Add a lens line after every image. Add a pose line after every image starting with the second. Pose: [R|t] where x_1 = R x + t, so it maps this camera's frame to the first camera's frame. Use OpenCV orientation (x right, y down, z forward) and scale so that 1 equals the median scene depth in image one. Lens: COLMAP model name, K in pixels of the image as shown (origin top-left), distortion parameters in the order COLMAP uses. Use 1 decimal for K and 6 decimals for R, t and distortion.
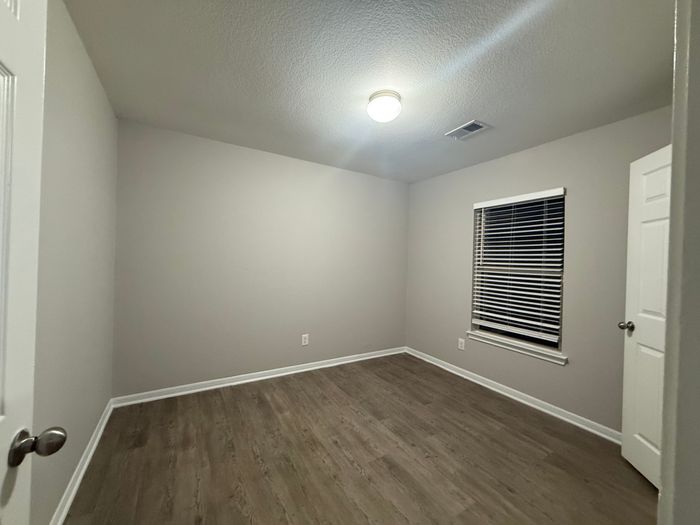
lens RADIAL K [[278.3, 0, 347.4], [0, 278.3, 262.0], [0, 0, 1]] dist [-0.001070, -0.000172]
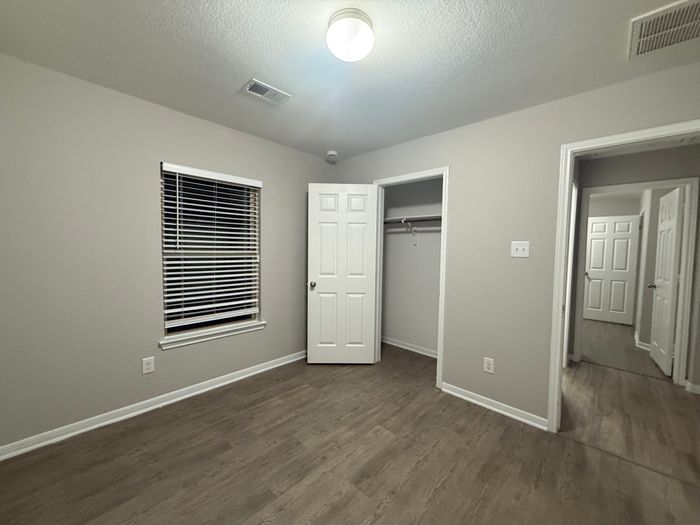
lens RADIAL K [[278.3, 0, 347.4], [0, 278.3, 262.0], [0, 0, 1]] dist [-0.001070, -0.000172]
pose [[-0.268769, -0.083010, 0.959621, -0.515434], [-0.022815, 0.996549, 0.079814, -0.032632], [-0.962934, -0.000442, -0.269736, 1.034415]]
